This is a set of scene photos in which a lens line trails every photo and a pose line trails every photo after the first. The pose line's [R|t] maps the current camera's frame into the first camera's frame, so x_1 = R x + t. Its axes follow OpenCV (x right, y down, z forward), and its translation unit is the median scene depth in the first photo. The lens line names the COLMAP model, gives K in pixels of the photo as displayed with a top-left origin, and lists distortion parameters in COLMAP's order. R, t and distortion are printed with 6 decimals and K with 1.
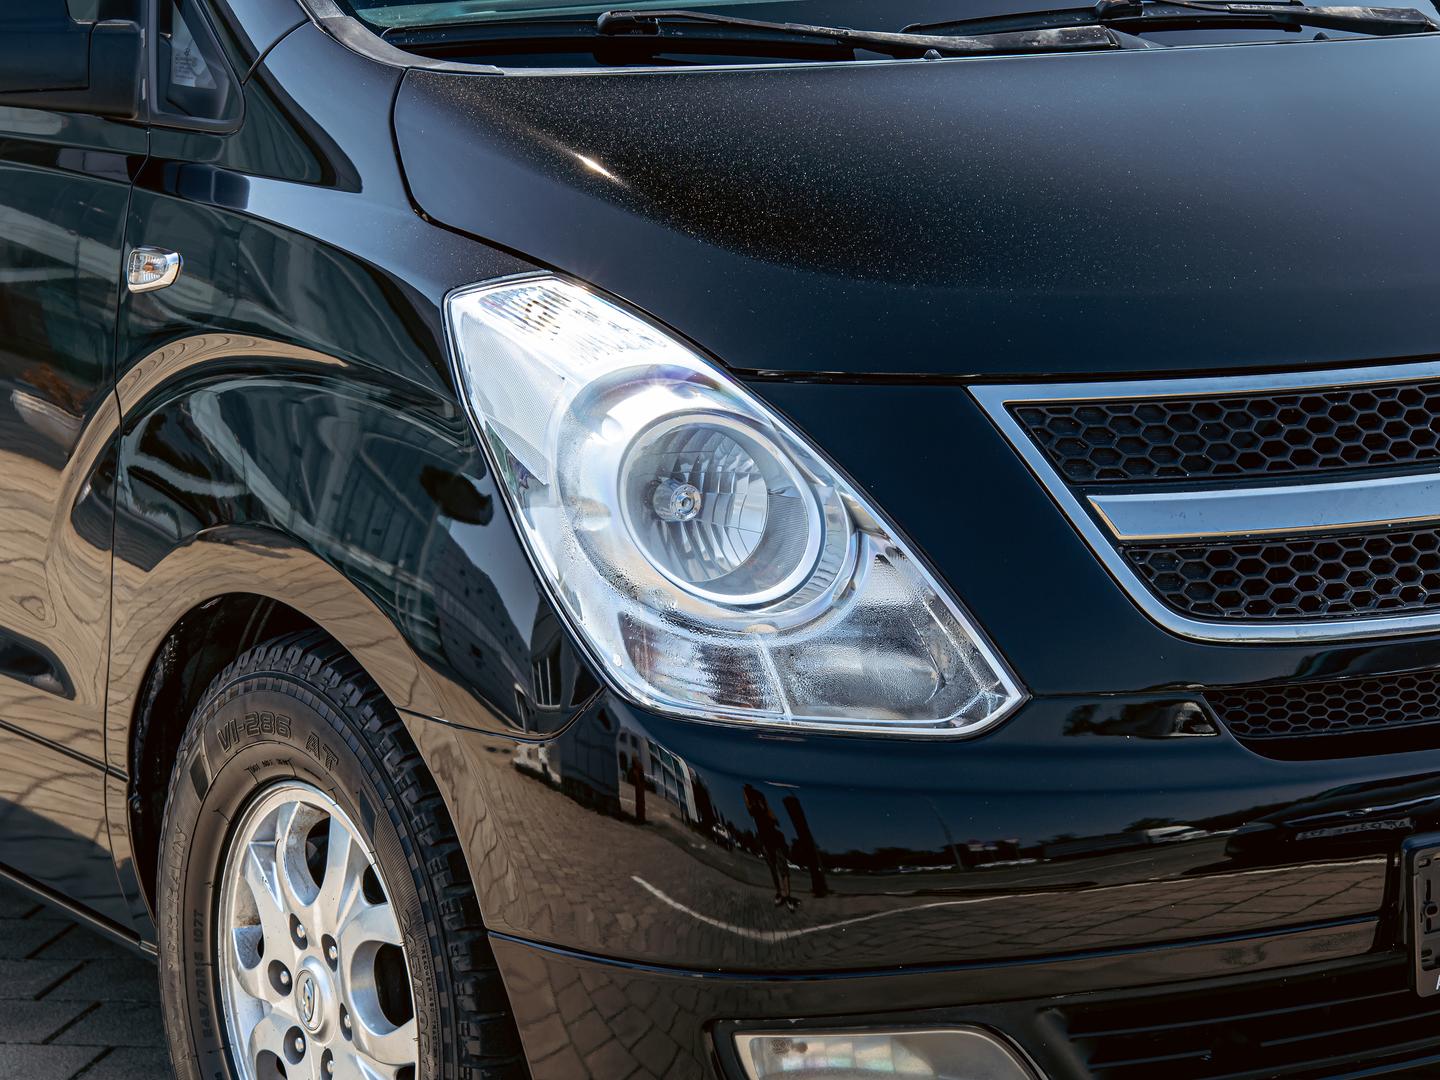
lens RADIAL K [[3630.6, 0, 720.0], [0, 3630.6, 540.0], [0, 0, 1]] dist [-0.019147, 0.757574]
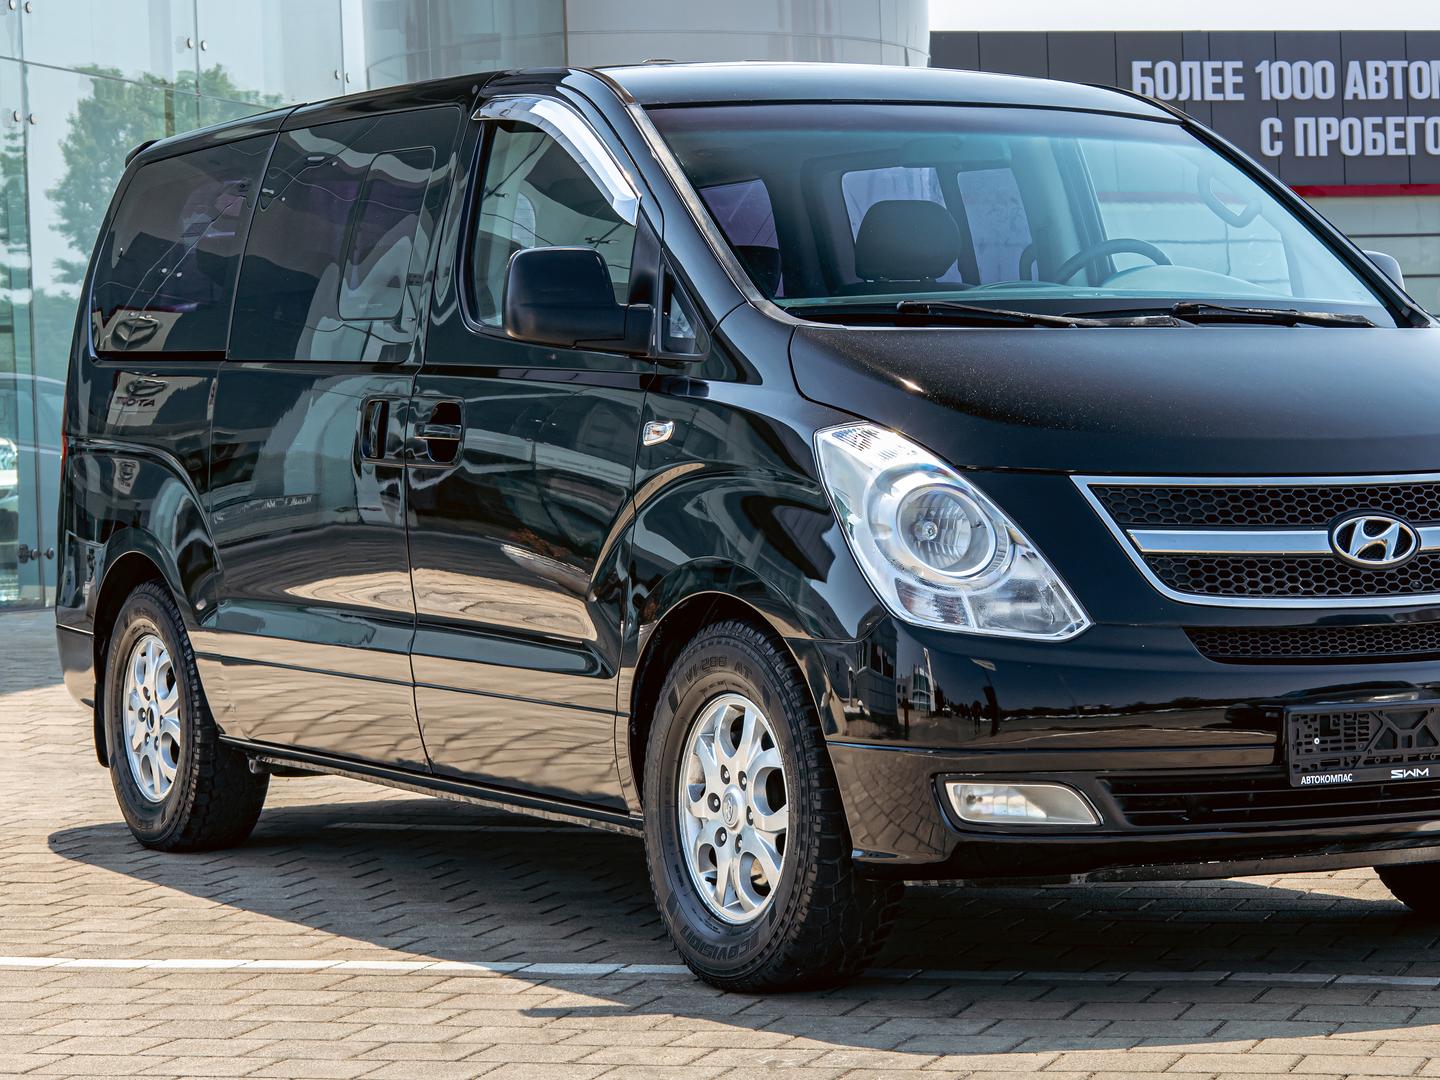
lens RADIAL K [[3630.6, 0, 720.0], [0, 3630.6, 540.0], [0, 0, 1]] dist [-0.019147, 0.757574]
pose [[0.995524, 0.024081, -0.091392, 0.057029], [-0.033796, 0.993761, -0.106290, 0.206674], [0.088262, 0.108903, 0.990126, -0.984371]]
